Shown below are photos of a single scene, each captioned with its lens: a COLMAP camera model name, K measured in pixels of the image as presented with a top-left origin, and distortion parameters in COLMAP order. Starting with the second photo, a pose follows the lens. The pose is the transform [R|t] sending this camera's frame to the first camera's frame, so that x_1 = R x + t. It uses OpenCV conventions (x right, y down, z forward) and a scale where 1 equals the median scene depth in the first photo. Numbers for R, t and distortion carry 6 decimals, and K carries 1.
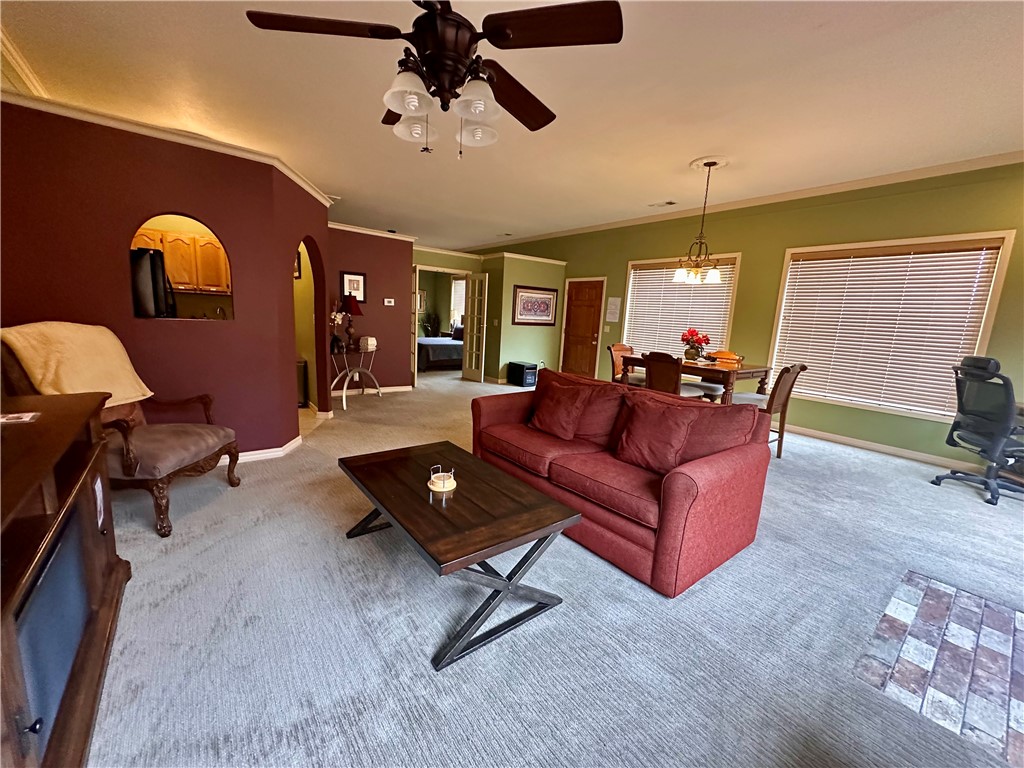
lens RADIAL K [[408.3, 0, 512.0], [0, 408.3, 384.0], [0, 0, 1]] dist [-0.000741, -0.000086]
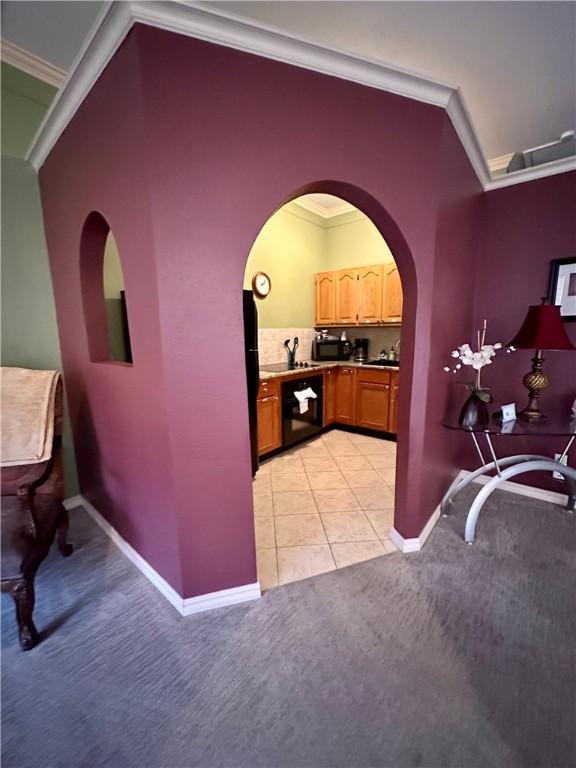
lens RADIAL K [[306.2, 0, 288.0], [0, 306.2, 384.0], [0, 0, 1]] dist [-0.000741, -0.000086]
pose [[0.197682, 0.112616, -0.973776, -0.112190], [-0.129298, 0.987695, 0.087978, -0.133814], [0.971701, 0.108515, 0.209811, 0.705728]]
